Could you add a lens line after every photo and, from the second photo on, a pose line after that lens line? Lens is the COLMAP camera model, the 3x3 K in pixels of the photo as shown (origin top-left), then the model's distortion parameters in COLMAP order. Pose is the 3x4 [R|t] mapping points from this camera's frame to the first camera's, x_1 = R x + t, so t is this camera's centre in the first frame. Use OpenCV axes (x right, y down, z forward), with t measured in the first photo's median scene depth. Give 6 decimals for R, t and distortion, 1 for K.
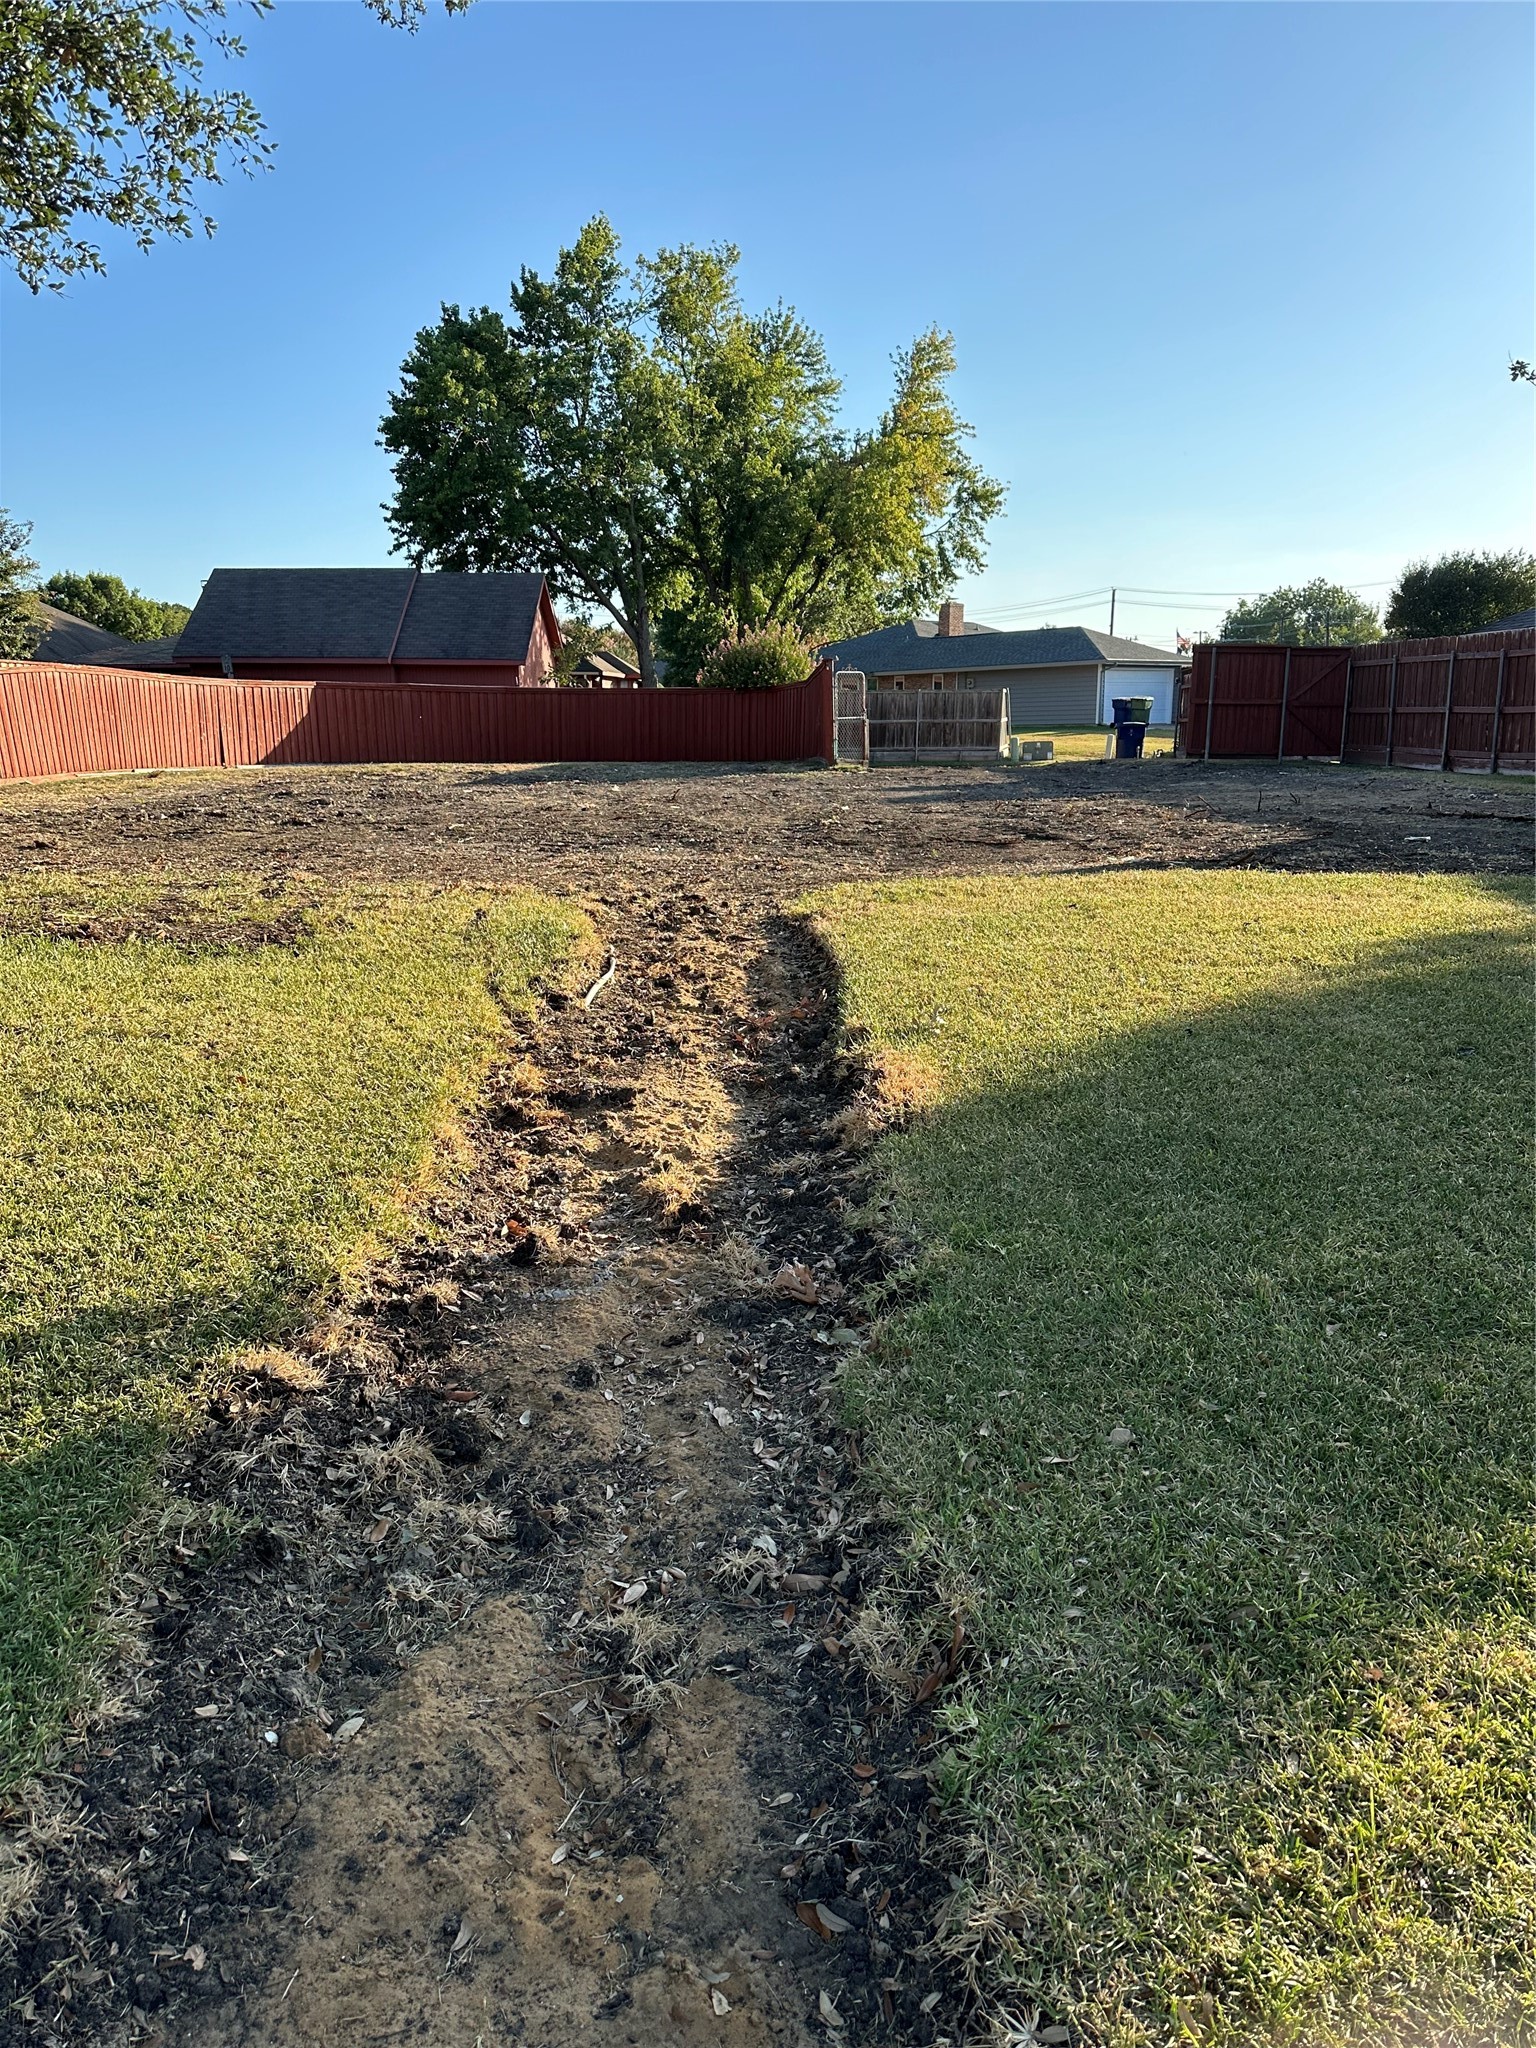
lens RADIAL K [[1432.4, 0, 734.3], [0, 1432.4, 1097.9], [0, 0, 1]] dist [0.157071, -0.297354]
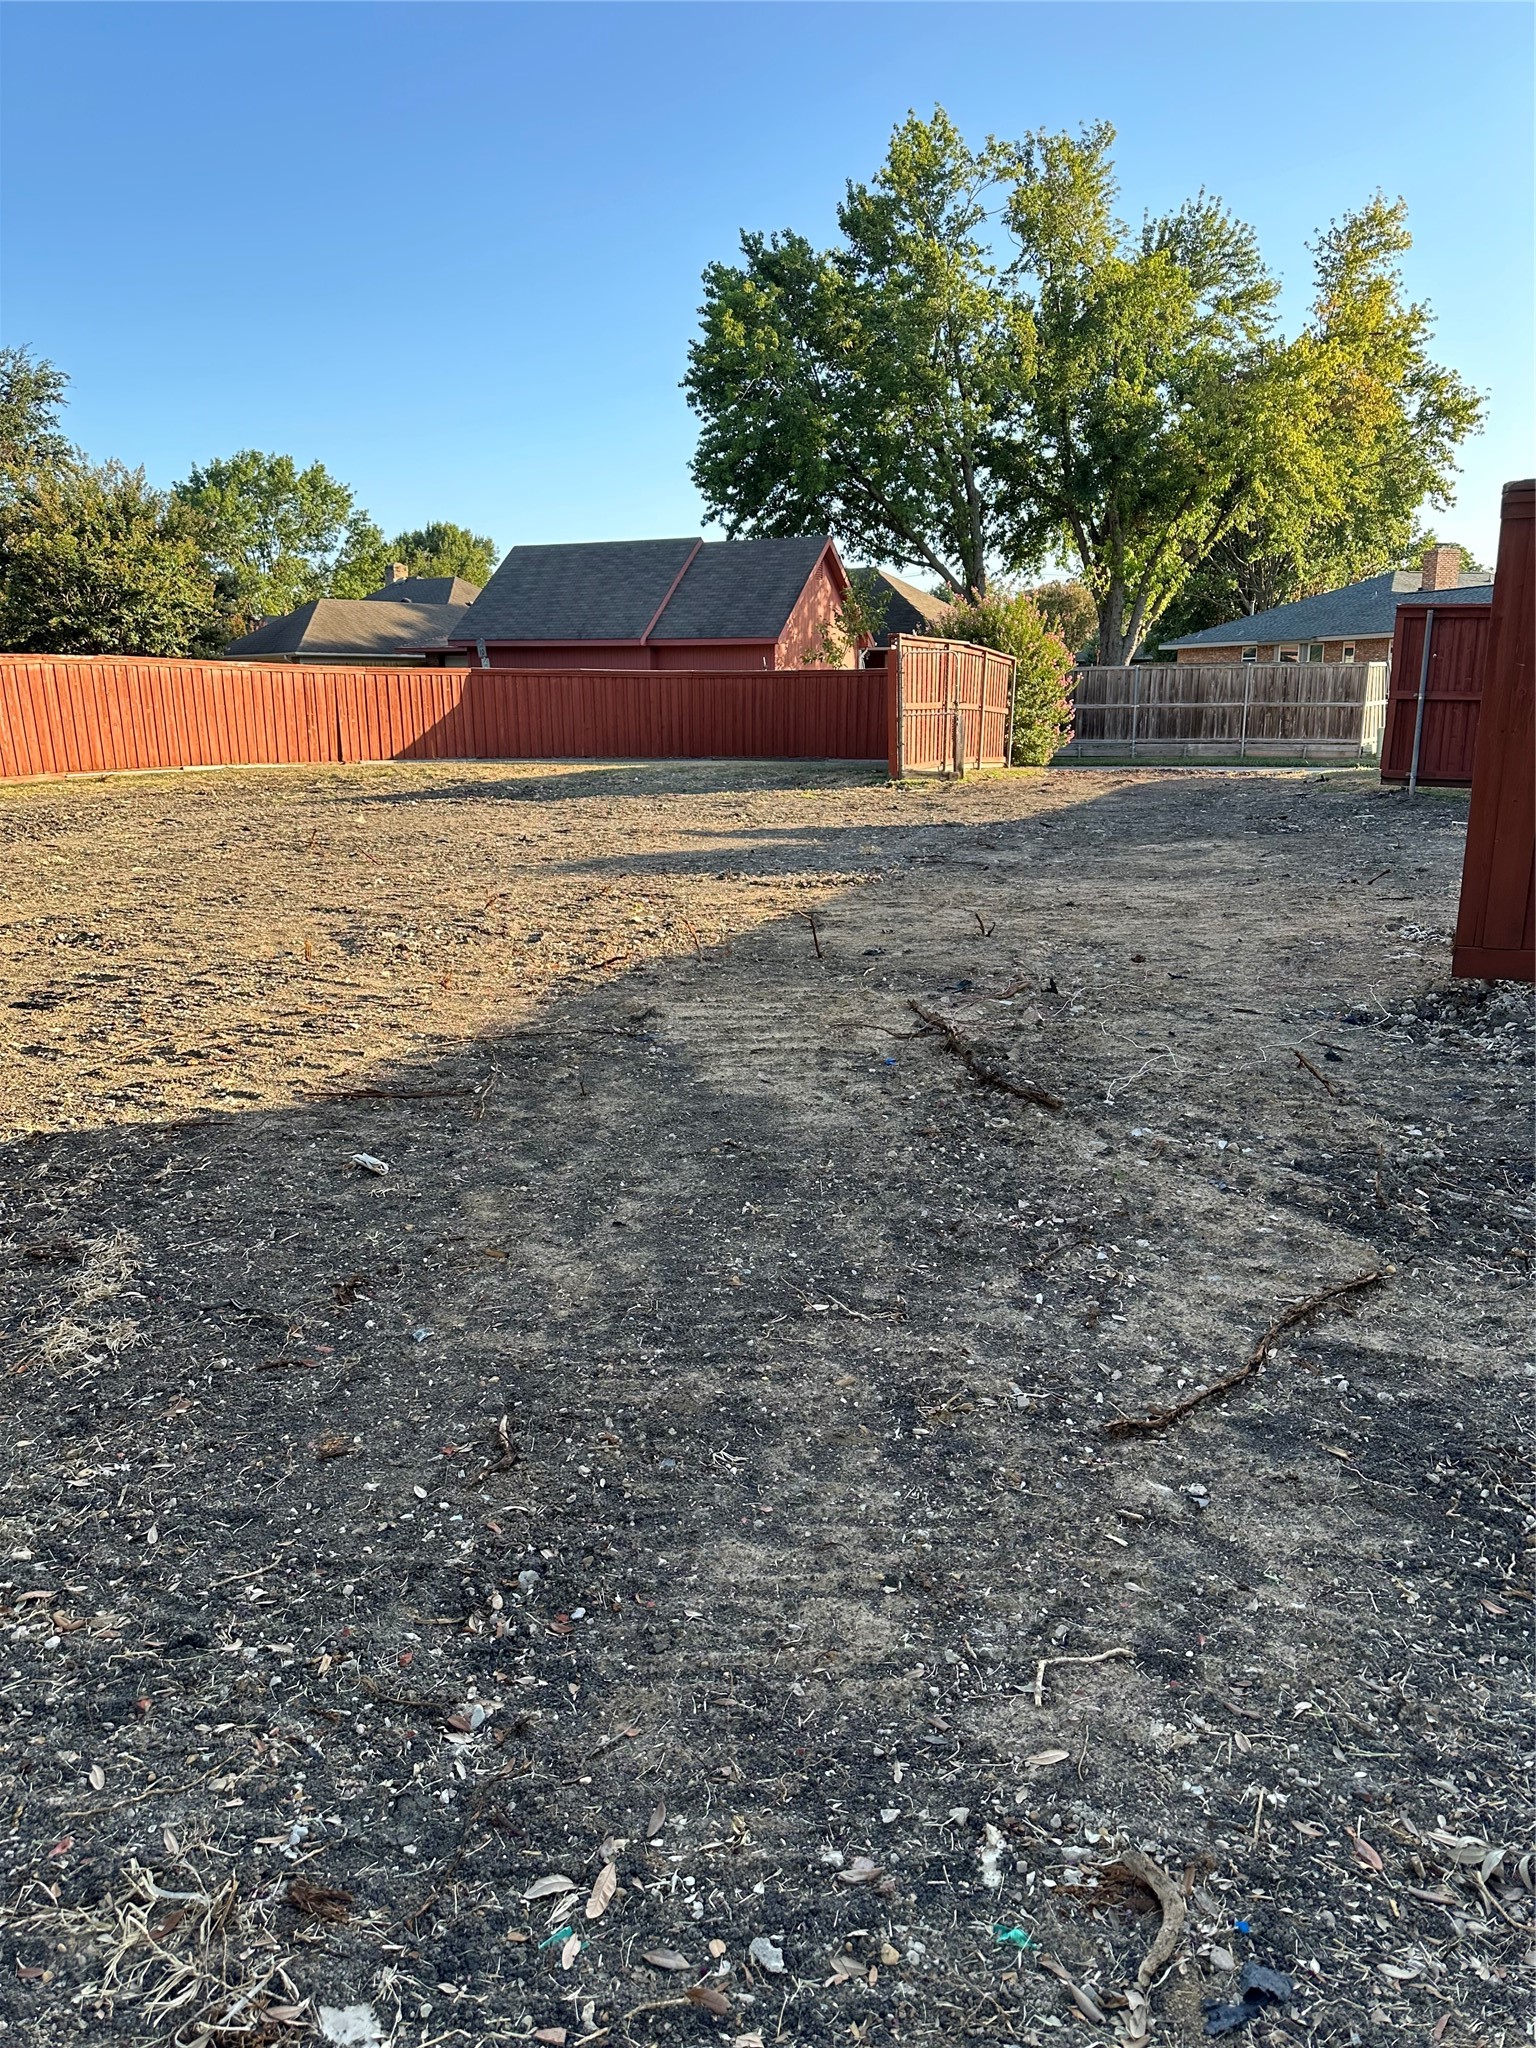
lens RADIAL K [[1412.0, 0, 763.1], [0, 1412.0, 1073.8], [0, 0, 1]] dist [0.089401, -0.086485]
pose [[0.924856, 0.097435, -0.367624, 0.165642], [-0.093818, 0.995203, 0.027744, -0.054320], [0.368564, 0.008831, 0.929561, 0.174942]]
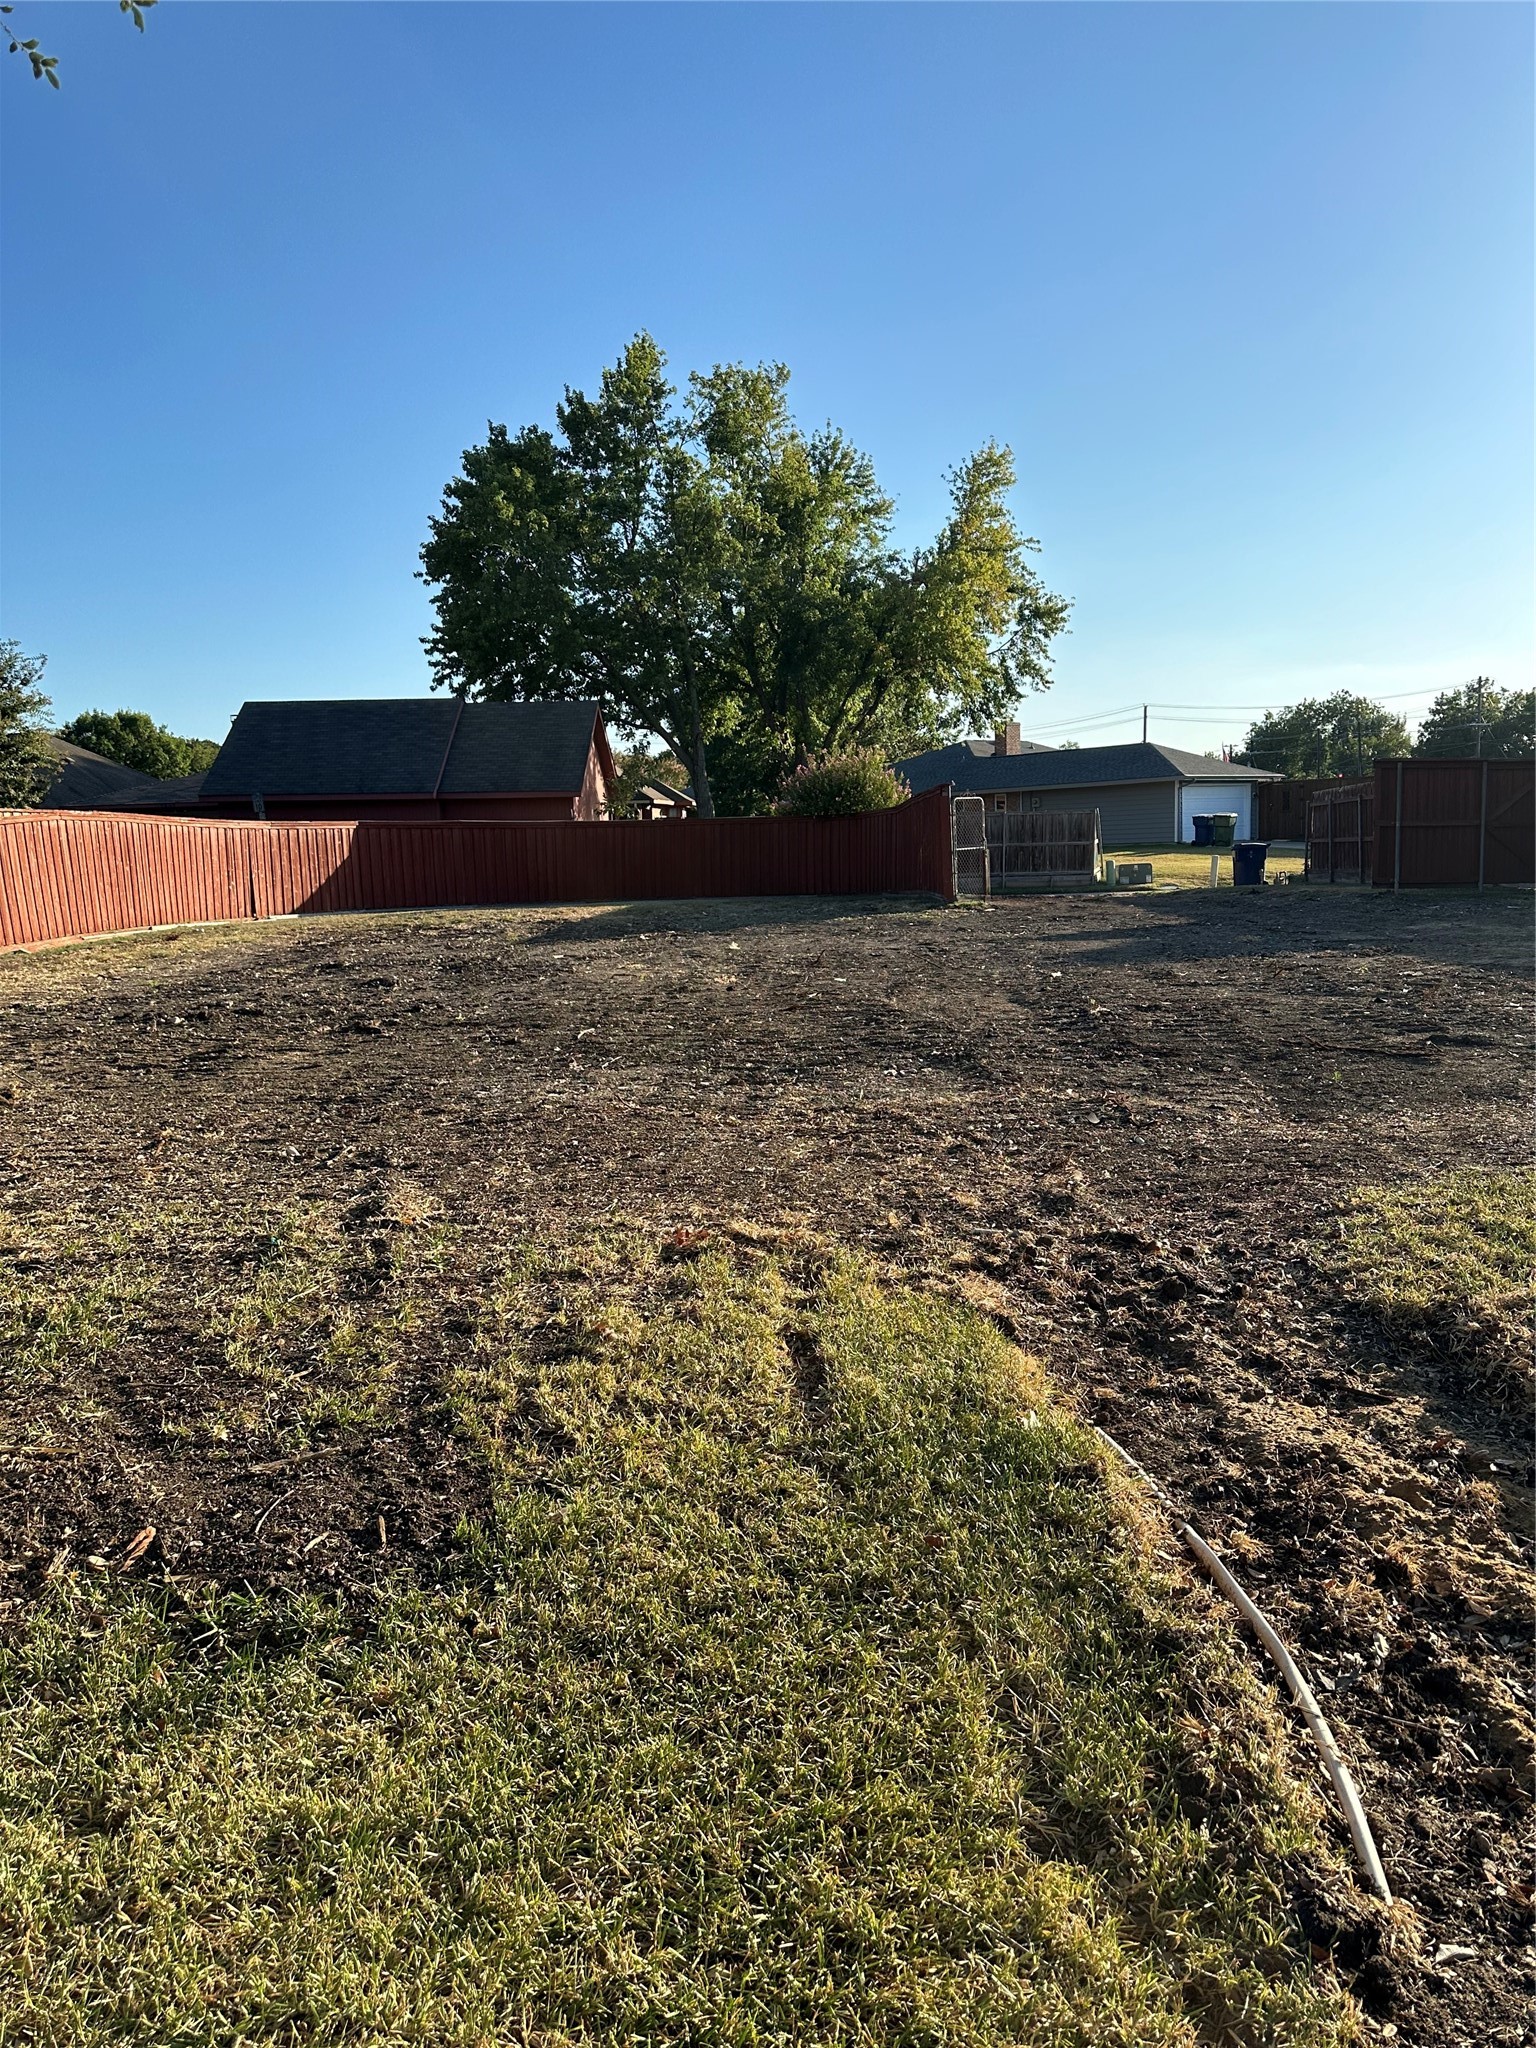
lens RADIAL K [[1422.2, 0, 766.2], [0, 1422.2, 1086.2], [0, 0, 1]] dist [0.177732, -0.374605]
pose [[0.999703, -0.023356, 0.006990, -0.031601], [0.023859, 0.996213, -0.083610, -0.029311], [-0.005011, 0.083752, 0.996474, 0.086392]]
